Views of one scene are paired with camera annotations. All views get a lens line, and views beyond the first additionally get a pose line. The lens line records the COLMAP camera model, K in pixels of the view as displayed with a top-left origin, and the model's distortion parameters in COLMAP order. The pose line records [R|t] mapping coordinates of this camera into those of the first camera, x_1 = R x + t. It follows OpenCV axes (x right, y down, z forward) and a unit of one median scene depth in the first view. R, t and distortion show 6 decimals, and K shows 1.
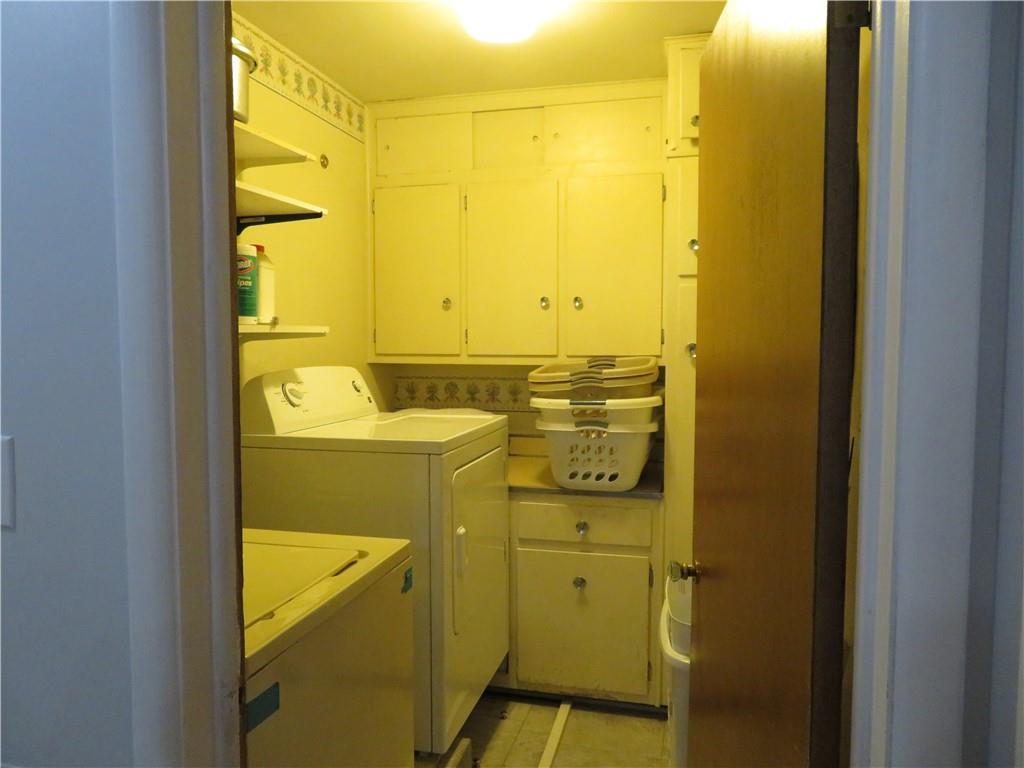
lens RADIAL K [[738.0, 0, 511.6], [0, 738.0, 386.7], [0, 0, 1]] dist [-0.004107, -0.000791]
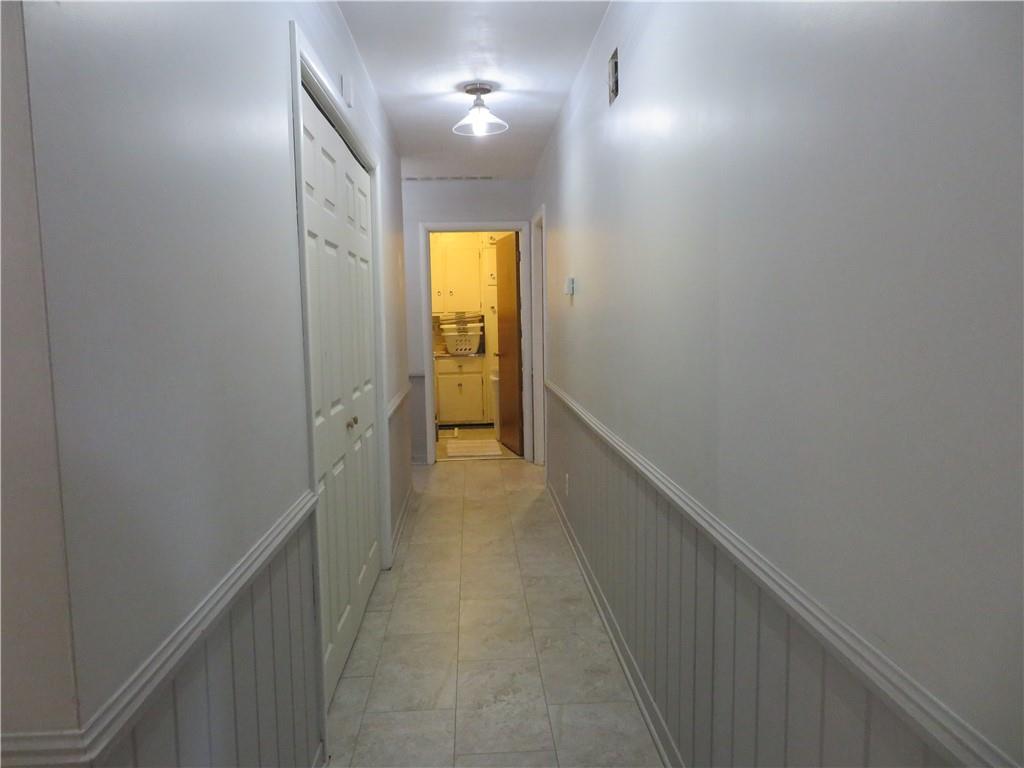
lens RADIAL K [[738.0, 0, 513.4], [0, 738.0, 384.5], [0, 0, 1]] dist [-0.004107, -0.000791]
pose [[0.953460, -0.047553, 0.297745, -0.612999], [0.039381, 0.998666, 0.033389, 0.170961], [-0.298936, -0.020110, 0.954061, -2.004432]]
